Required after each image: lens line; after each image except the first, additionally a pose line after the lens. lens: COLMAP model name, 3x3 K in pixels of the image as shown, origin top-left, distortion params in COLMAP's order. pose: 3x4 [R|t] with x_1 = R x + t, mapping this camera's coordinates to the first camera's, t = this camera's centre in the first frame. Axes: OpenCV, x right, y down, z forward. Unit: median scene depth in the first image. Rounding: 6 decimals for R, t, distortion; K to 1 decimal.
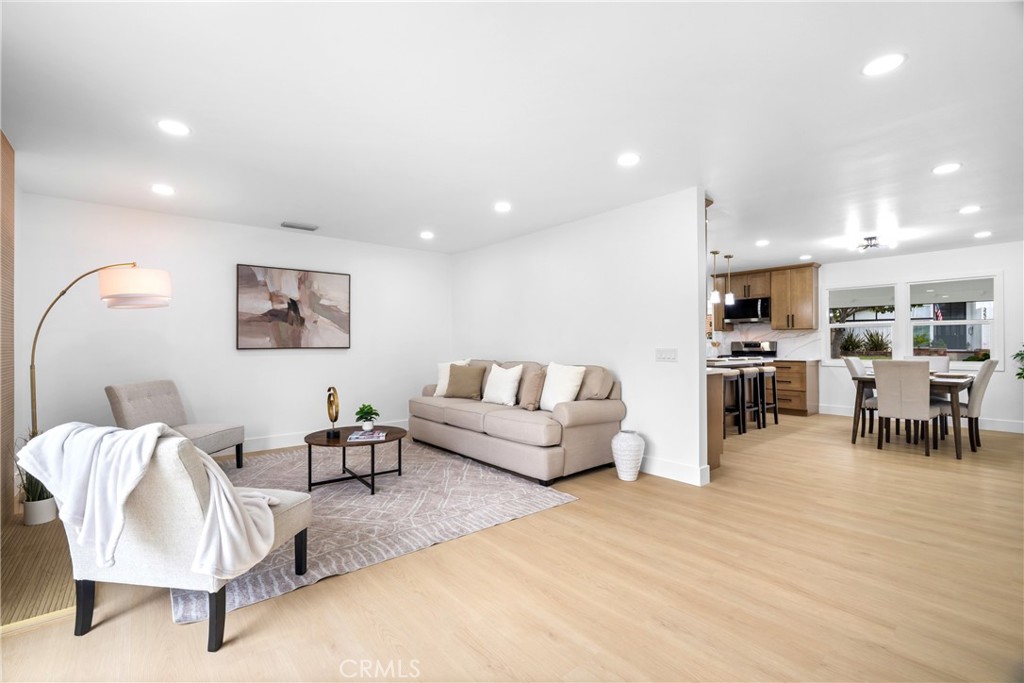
lens RADIAL K [[451.5, 0, 510.2], [0, 451.5, 342.9], [0, 0, 1]] dist [-0.004116, -0.000251]
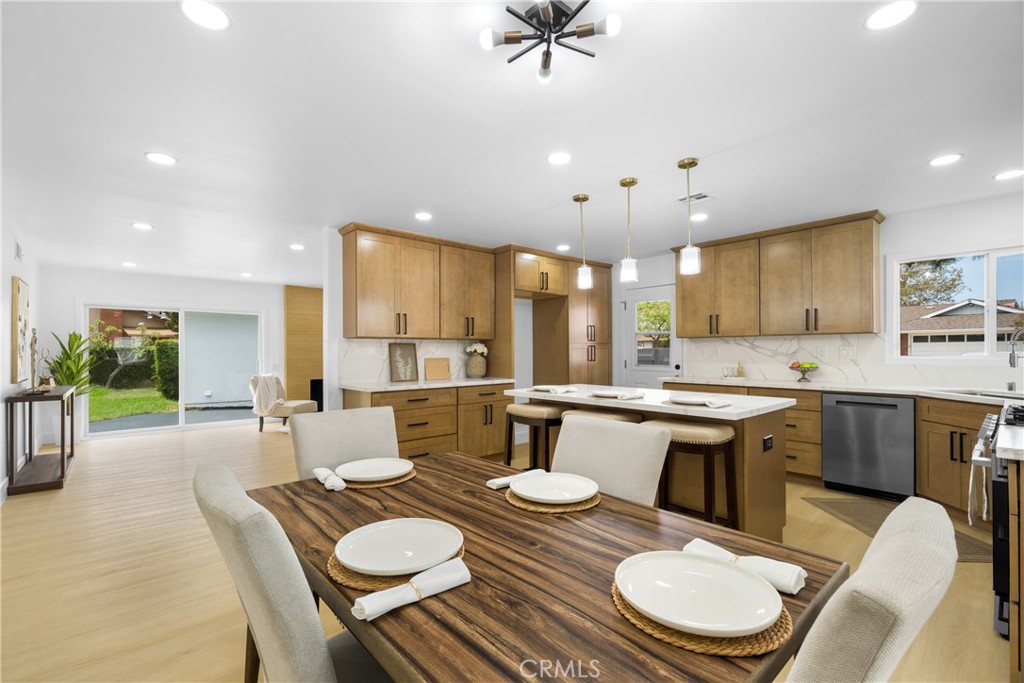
lens RADIAL K [[455.9, 0, 506.1], [0, 455.9, 352.6], [0, 0, 1]] dist [-0.001142, 0.000339]
pose [[0.033534, 0.002434, -0.999435, 1.249028], [0.004189, 0.999988, 0.002576, -0.013353], [0.999429, -0.004273, 0.033523, 1.082896]]
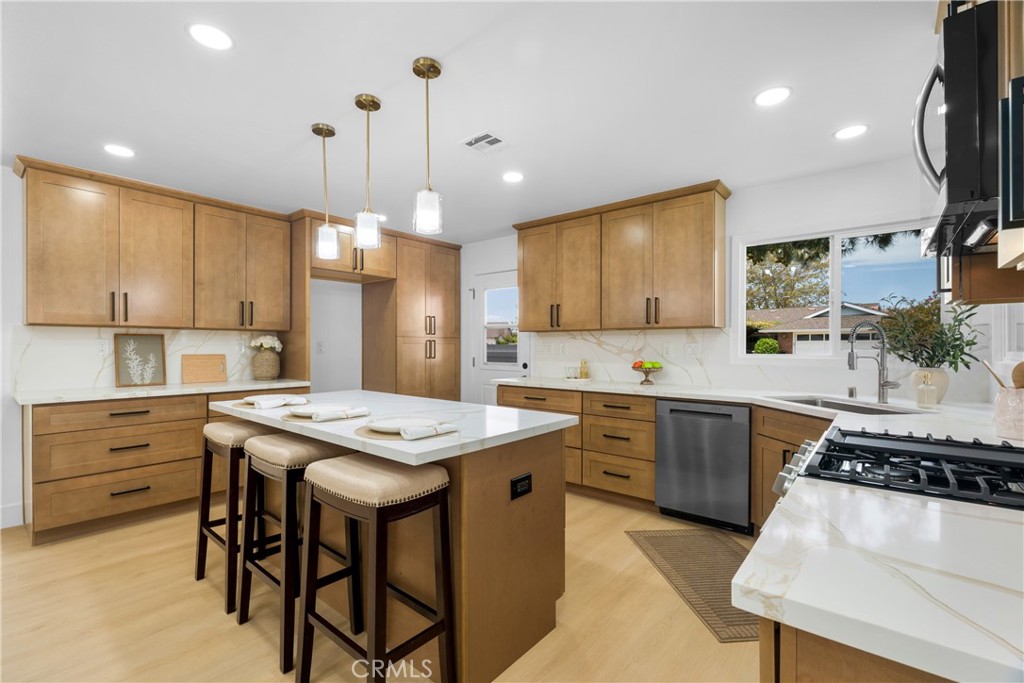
lens RADIAL K [[452.1, 0, 505.2], [0, 452.1, 350.2], [0, 0, 1]] dist [-0.002076, -0.000114]
pose [[0.179978, 0.008247, -0.983636, 1.063292], [-0.002555, 0.999965, 0.007916, -0.013645], [0.983667, 0.001089, 0.179993, 1.341691]]
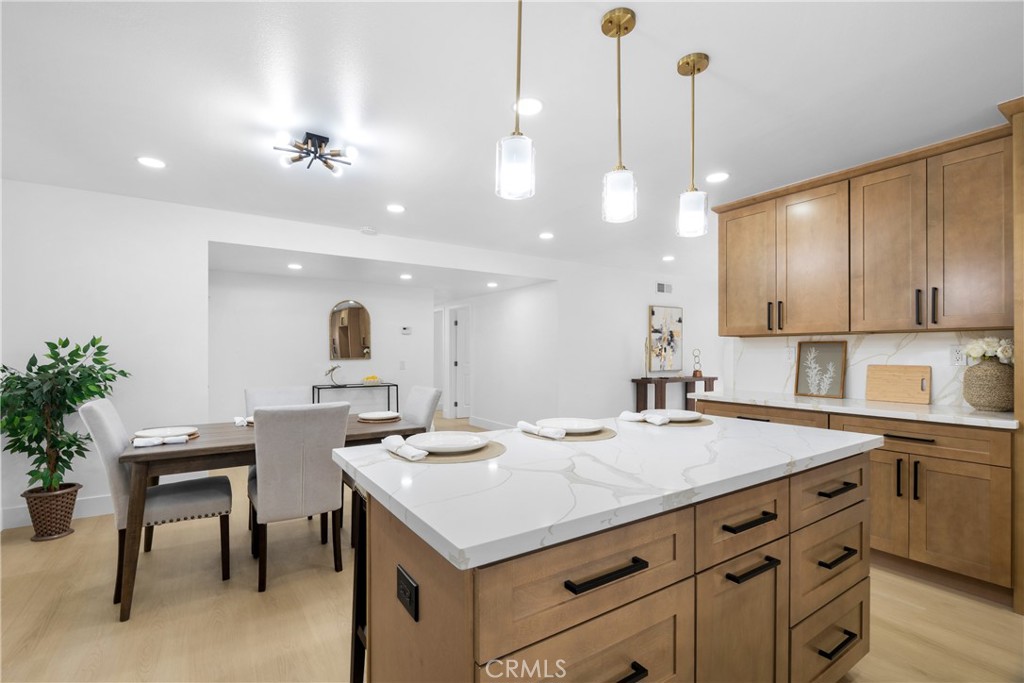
lens RADIAL K [[455.9, 0, 506.1], [0, 455.9, 352.6], [0, 0, 1]] dist [-0.001142, 0.000339]
pose [[-0.993694, 0.000420, 0.112122, 0.630363], [0.000265, 0.999999, -0.001399, -0.014633], [-0.112122, -0.001360, -0.993693, 1.634086]]
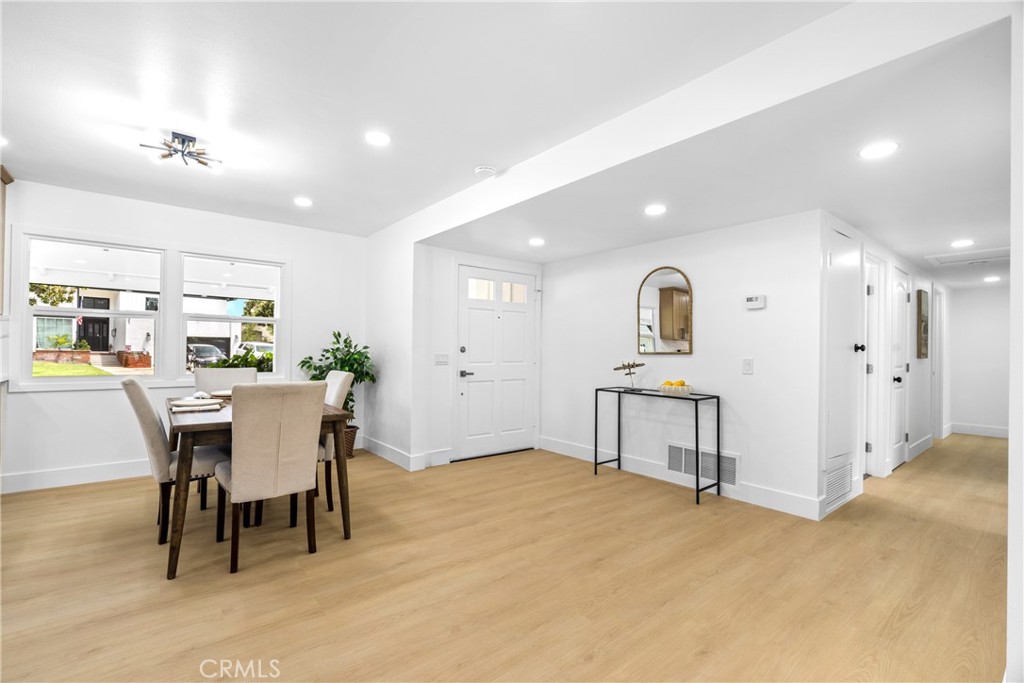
lens RADIAL K [[451.5, 0, 510.2], [0, 451.5, 342.9], [0, 0, 1]] dist [-0.004116, -0.000251]
pose [[0.018875, 0.016570, 0.999685, 0.353424], [-0.013772, 0.999772, -0.016311, -0.000998], [-0.999727, -0.013459, 0.019099, 0.705765]]
